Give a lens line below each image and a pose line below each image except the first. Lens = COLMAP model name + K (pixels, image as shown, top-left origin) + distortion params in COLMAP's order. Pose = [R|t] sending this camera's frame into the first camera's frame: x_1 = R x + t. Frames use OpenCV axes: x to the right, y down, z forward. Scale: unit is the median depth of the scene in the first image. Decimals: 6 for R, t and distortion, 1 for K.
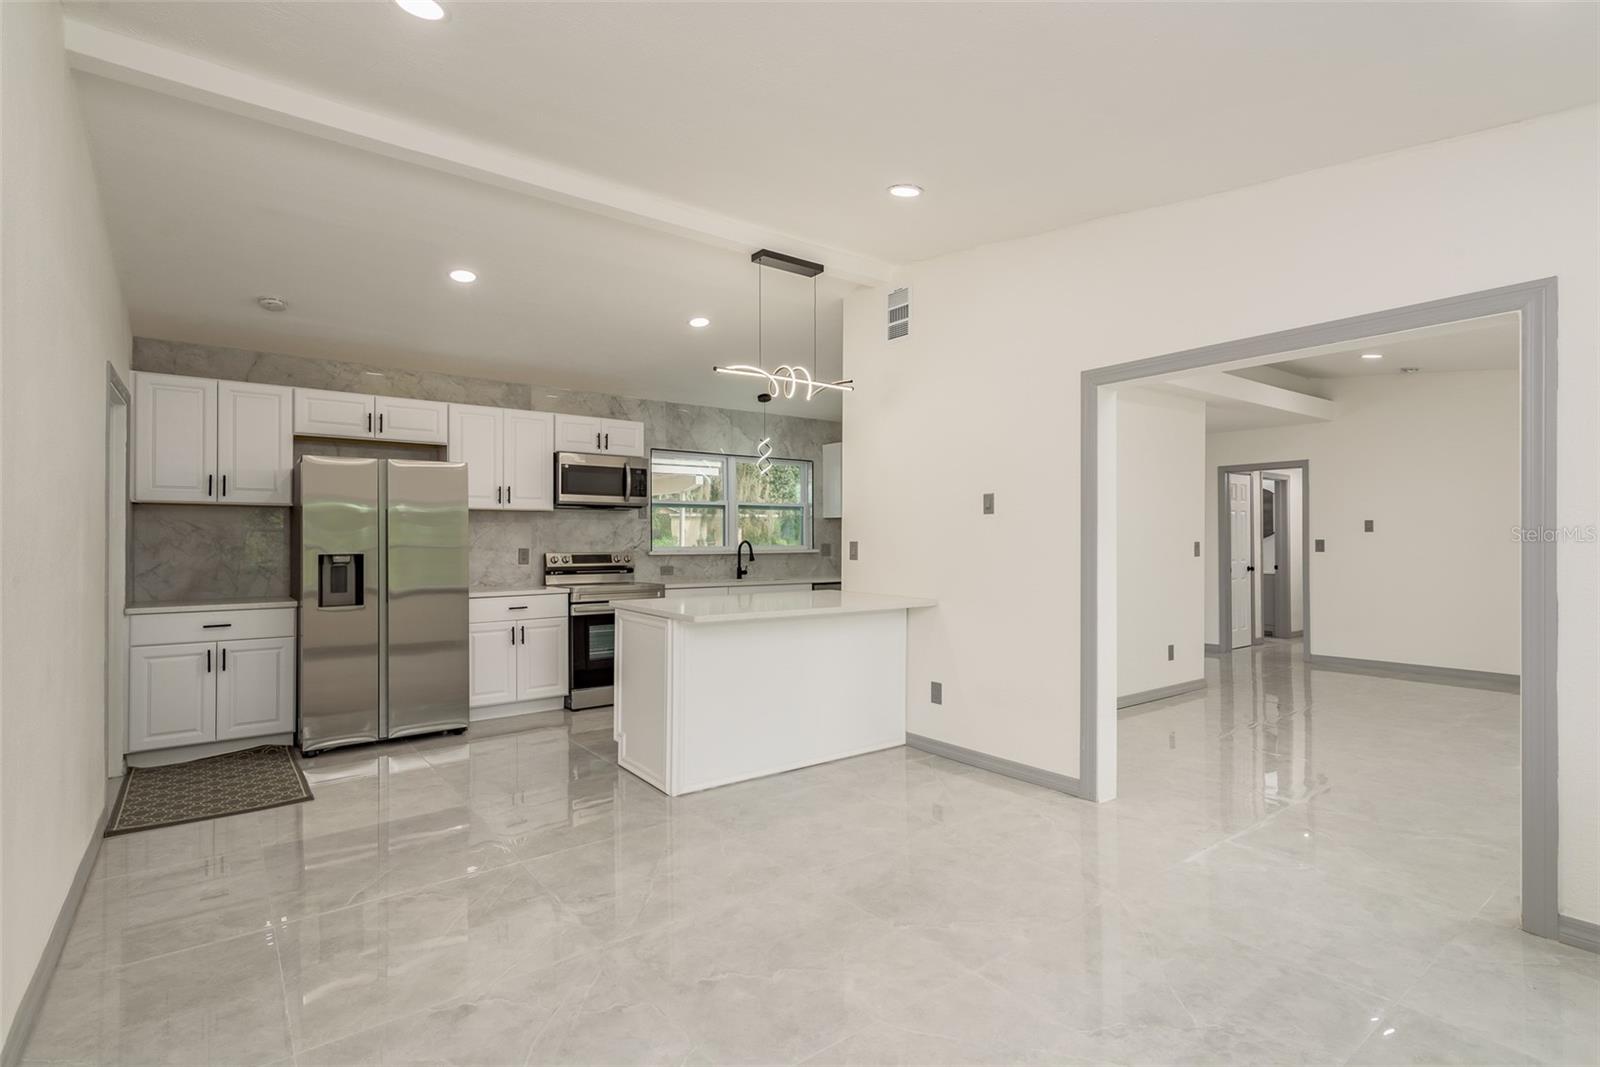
lens RADIAL K [[760.2, 0, 802.6], [0, 760.2, 533.3], [0, 0, 1]] dist [0.014890, -0.004107]
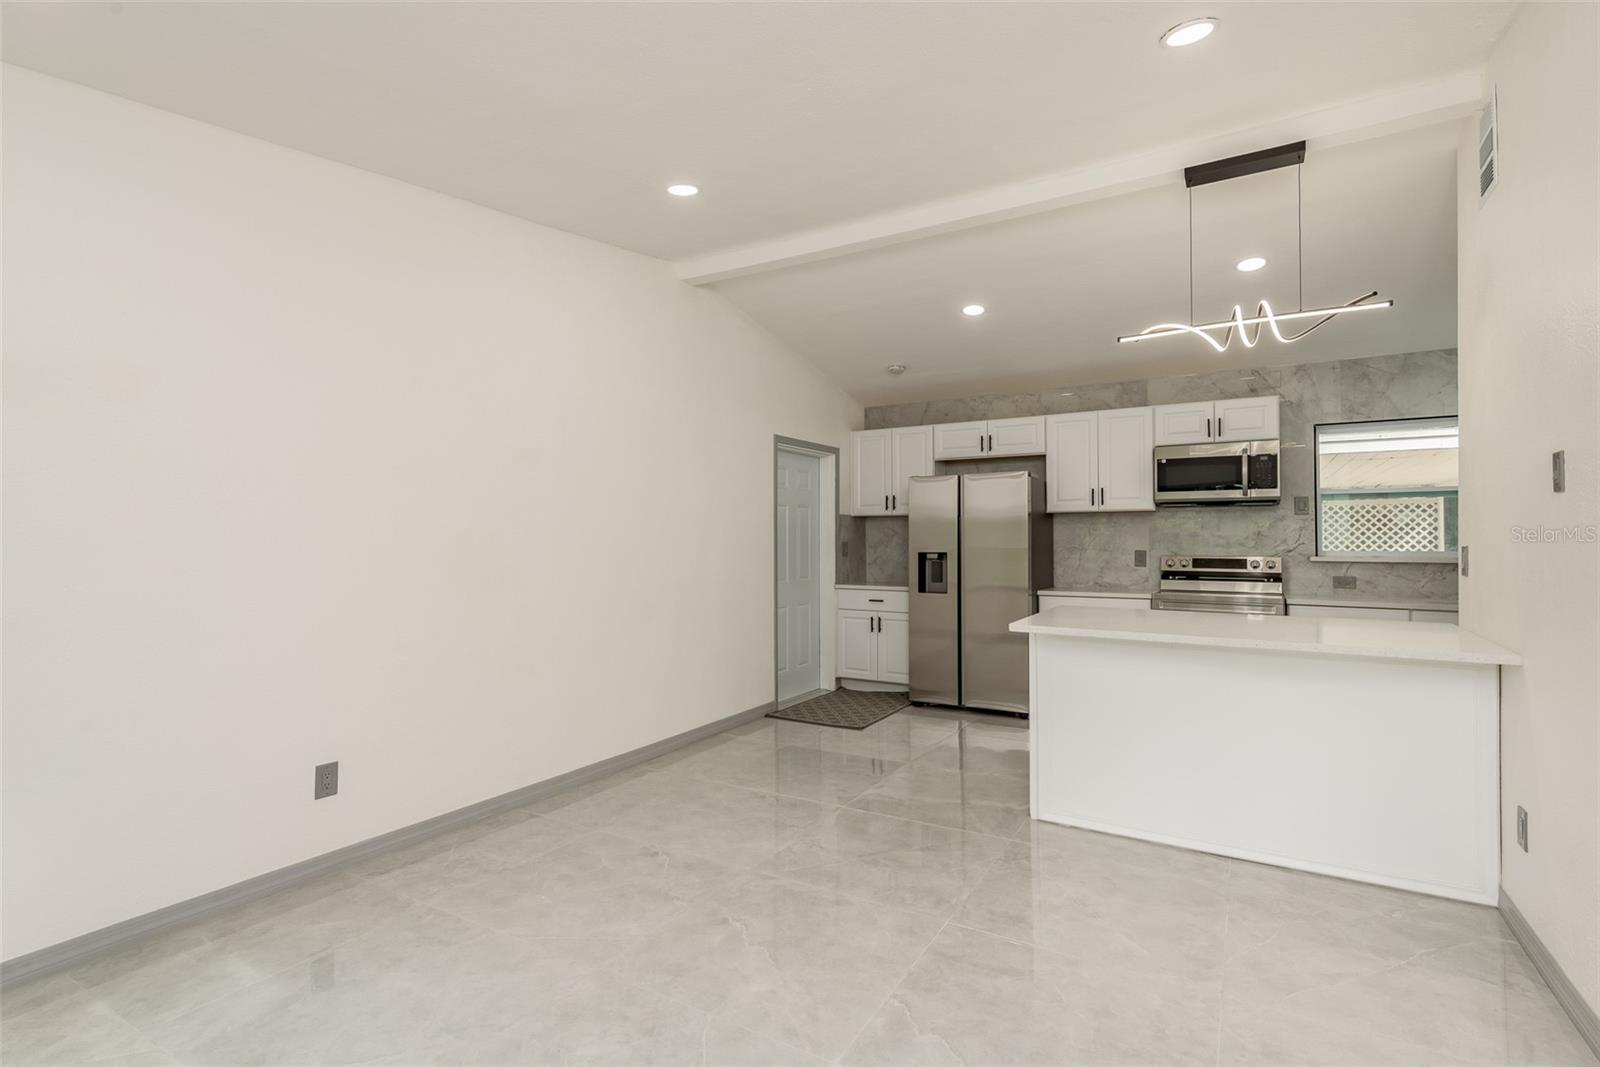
lens RADIAL K [[760.2, 0, 802.0], [0, 760.2, 523.1], [0, 0, 1]] dist [0.014890, -0.004107]
pose [[0.374778, -0.020498, -0.926888, 0.392821], [0.006574, 0.999789, -0.019452, 0.001549], [0.927091, 0.001197, 0.374834, 0.260071]]
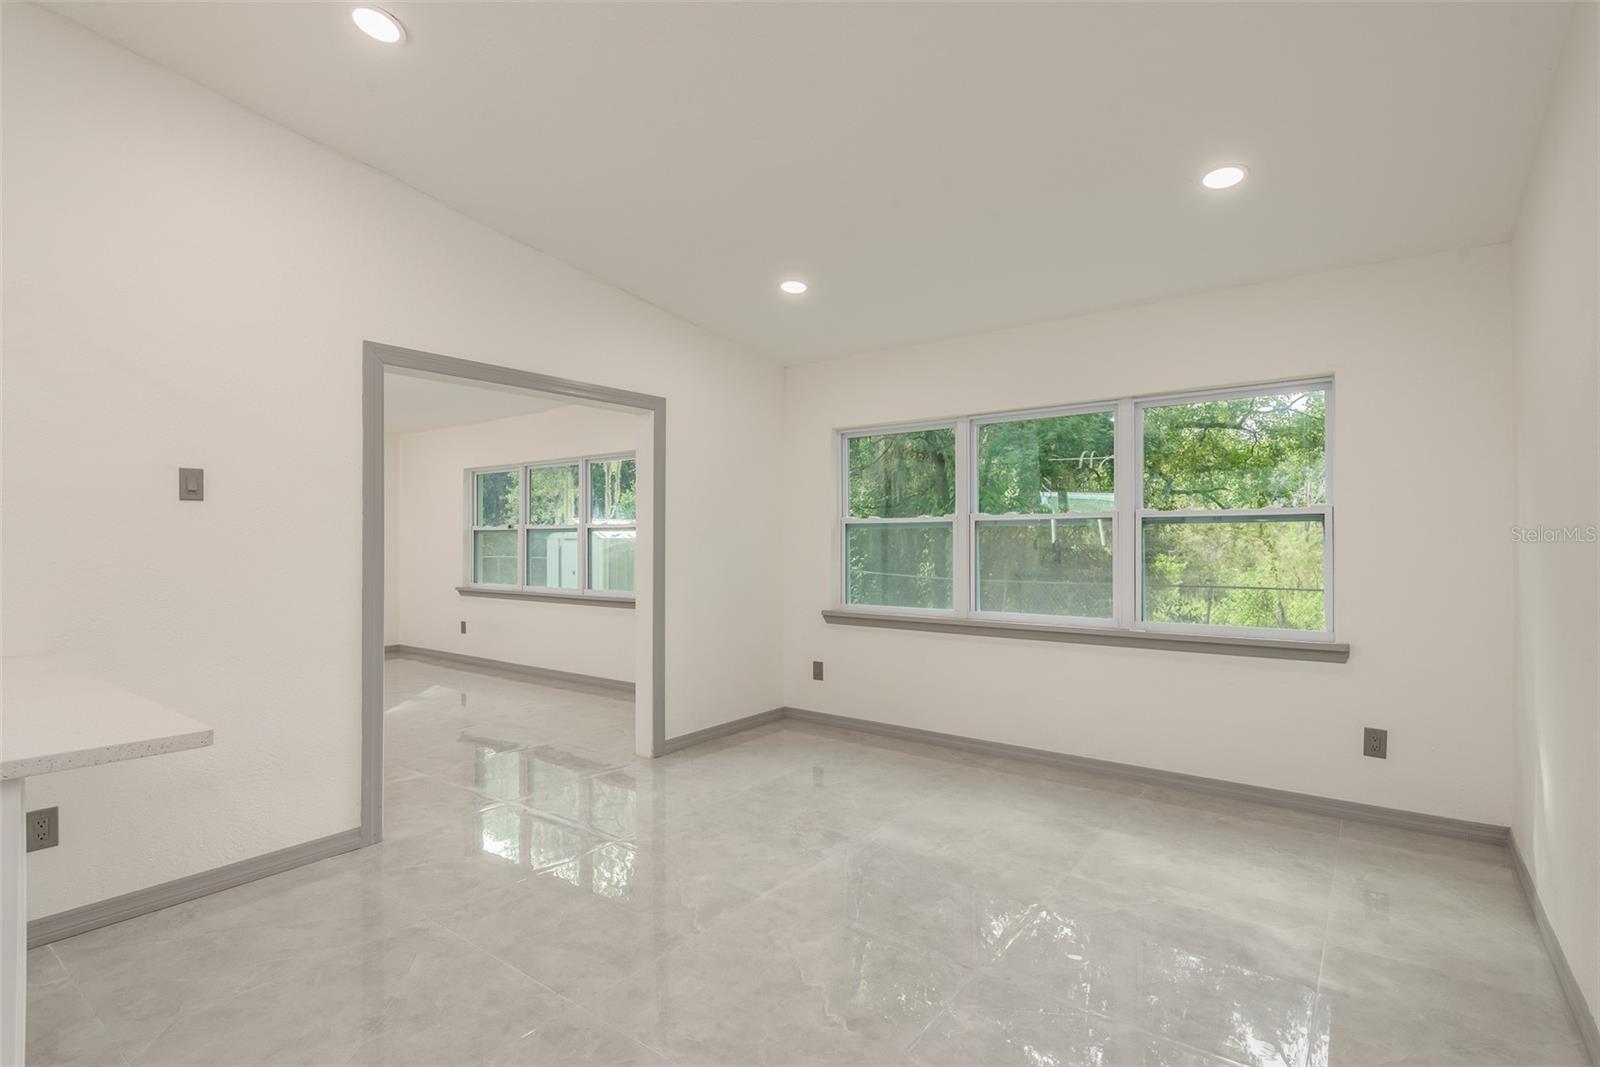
lens RADIAL K [[760.2, 0, 793.5], [0, 760.2, 544.9], [0, 0, 1]] dist [0.014890, -0.004107]
pose [[-0.258982, -0.001451, 0.965881, -0.381124], [-0.004854, 0.999988, 0.000200, 0.007047], [-0.965870, -0.004637, -0.258986, 0.505638]]
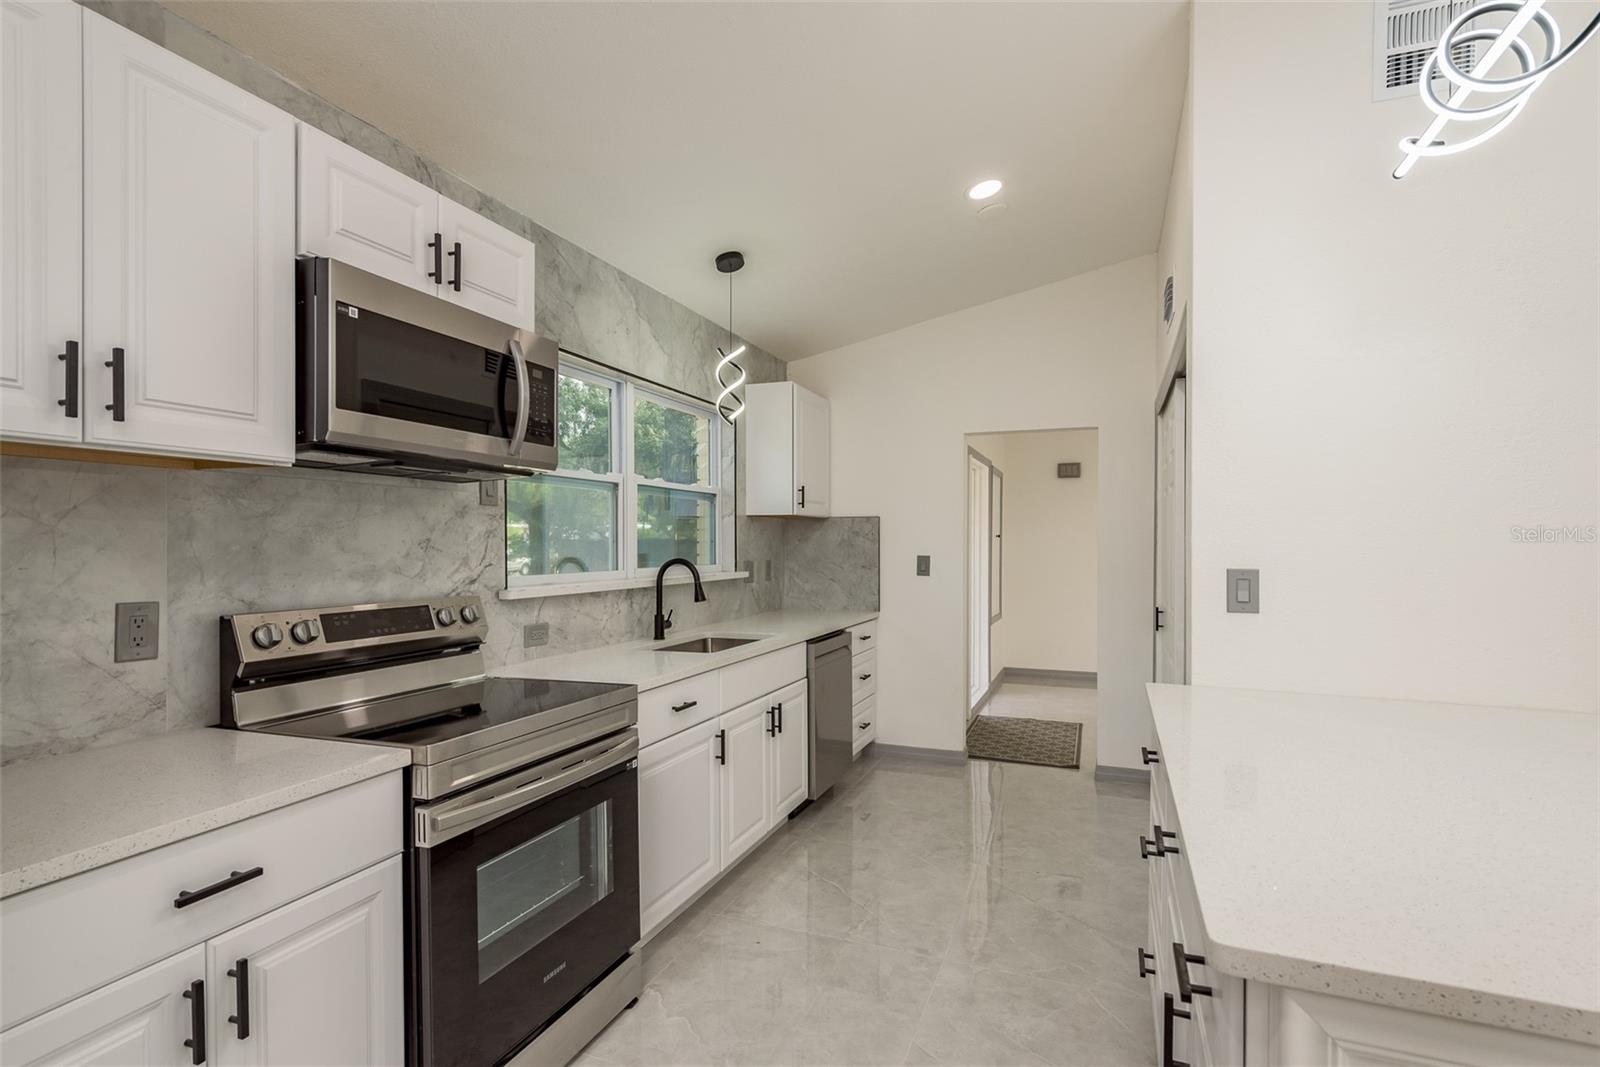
lens RADIAL K [[781.3, 0, 804.2], [0, 781.3, 547.2], [0, 0, 1]] dist [0.008439, -0.003704]
pose [[0.853857, -0.000944, 0.520507, -0.330909], [-0.005441, 0.999928, 0.010739, -0.004306], [-0.520480, -0.012002, 0.853790, 0.684564]]
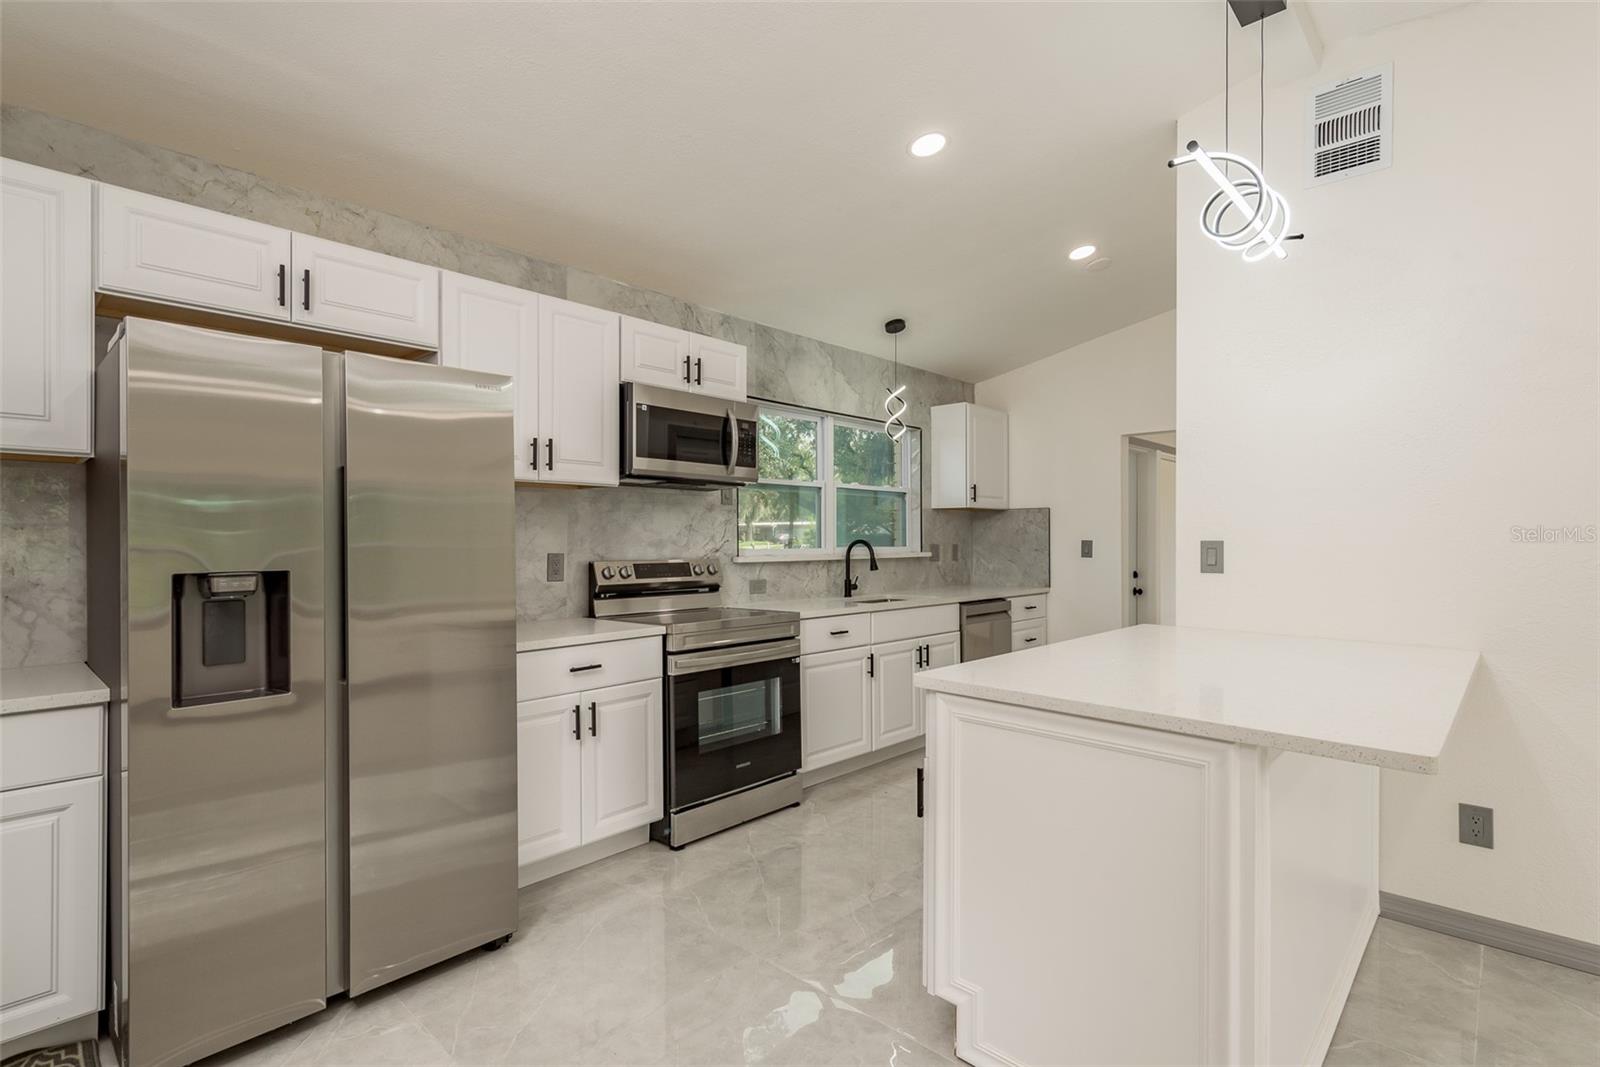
lens RADIAL K [[760.2, 0, 802.5], [0, 760.2, 536.8], [0, 0, 1]] dist [0.014890, -0.004107]
pose [[0.985886, 0.000723, 0.167419, -0.299821], [-0.001433, 0.999990, 0.004123, 0.005323], [-0.167415, -0.004305, 0.985877, 0.439355]]
